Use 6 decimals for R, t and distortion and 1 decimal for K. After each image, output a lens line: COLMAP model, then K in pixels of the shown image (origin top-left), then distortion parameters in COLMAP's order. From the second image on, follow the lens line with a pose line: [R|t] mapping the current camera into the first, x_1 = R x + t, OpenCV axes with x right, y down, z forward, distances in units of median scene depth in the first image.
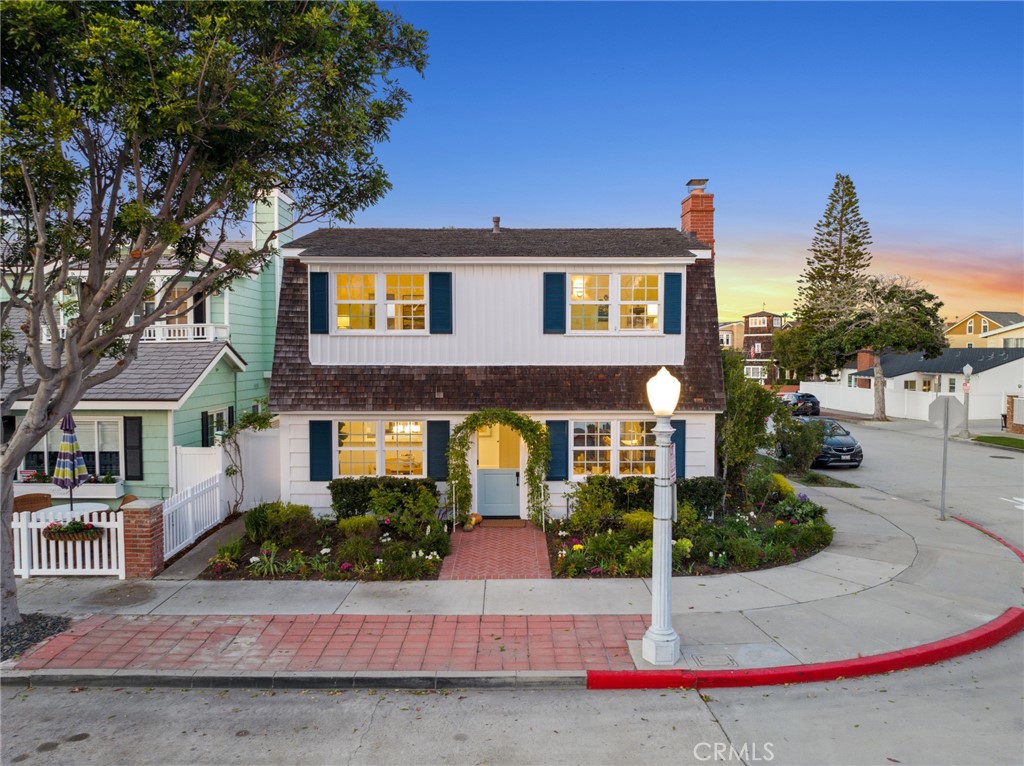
lens RADIAL K [[736.5, 0, 512.0], [0, 736.5, 383.0], [0, 0, 1]] dist [-0.038577, -0.001675]
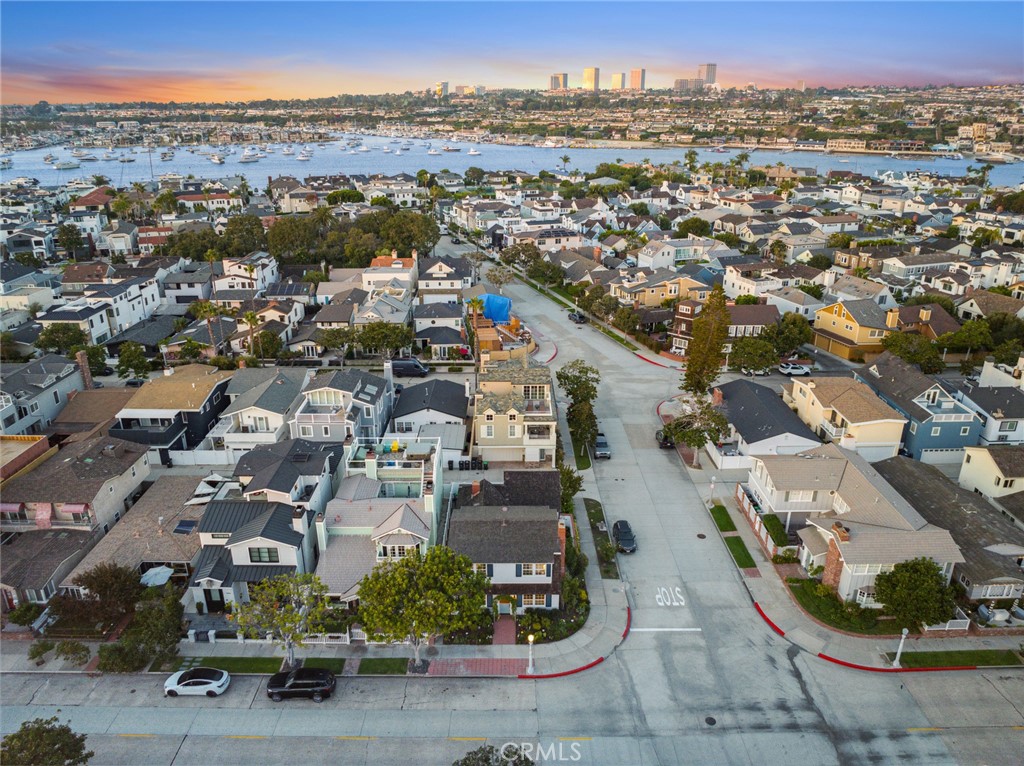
lens RADIAL K [[736.5, 0, 512.0], [0, 736.5, 383.0], [0, 0, 1]] dist [-0.038577, -0.001675]
pose [[0.999953, 0.004212, -0.008747, 0.064973], [-0.001278, 0.950224, 0.311565, -2.883944], [0.009624, -0.311539, 0.950185, -3.071447]]
